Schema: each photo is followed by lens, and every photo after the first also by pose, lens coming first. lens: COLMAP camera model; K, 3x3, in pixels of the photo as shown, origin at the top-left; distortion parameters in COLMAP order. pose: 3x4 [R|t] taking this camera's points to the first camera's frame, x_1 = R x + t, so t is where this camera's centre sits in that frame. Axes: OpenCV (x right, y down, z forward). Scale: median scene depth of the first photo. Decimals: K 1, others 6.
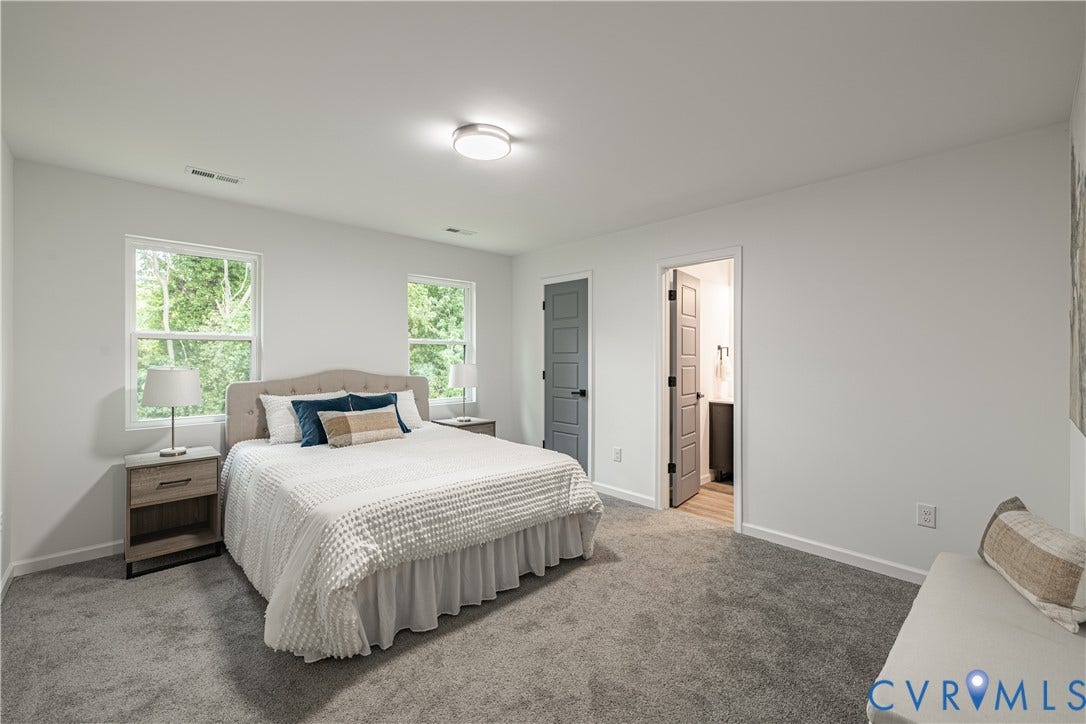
lens RADIAL K [[453.6, 0, 544.3], [0, 453.6, 357.0], [0, 0, 1]] dist [0.003402, -0.000087]
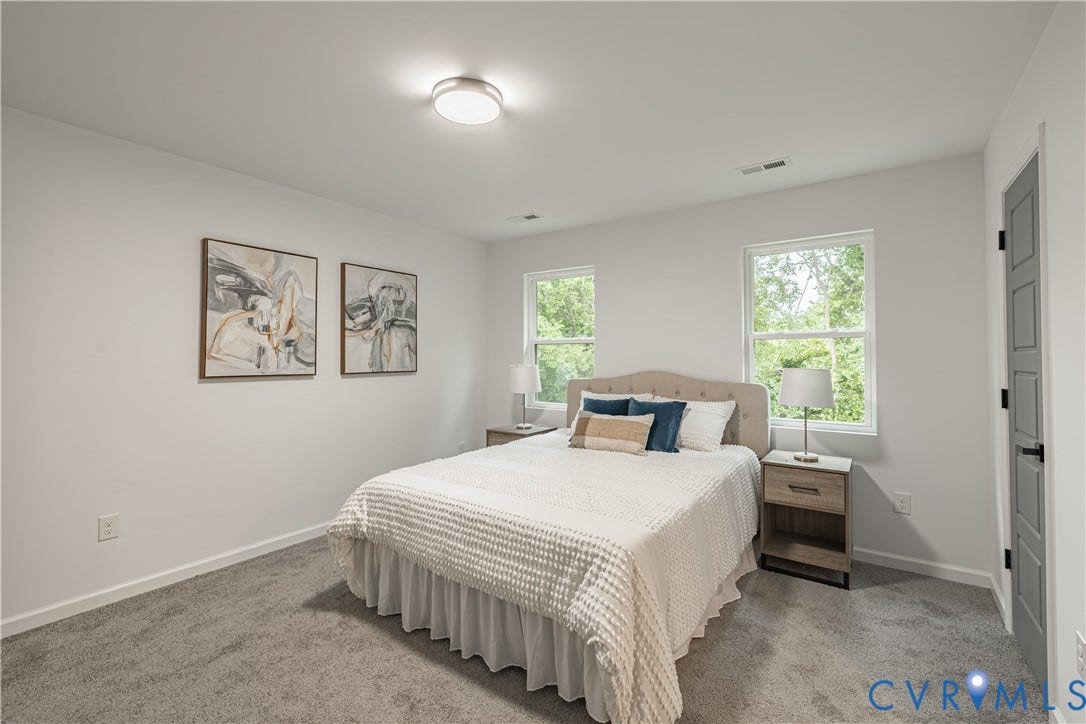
lens RADIAL K [[453.6, 0, 544.3], [0, 453.6, 357.0], [0, 0, 1]] dist [0.003402, -0.000087]
pose [[0.215015, -0.010202, -0.976558, 0.487429], [-0.010297, 0.999866, -0.012713, 0.013813], [0.976557, 0.012789, 0.214881, 0.683520]]
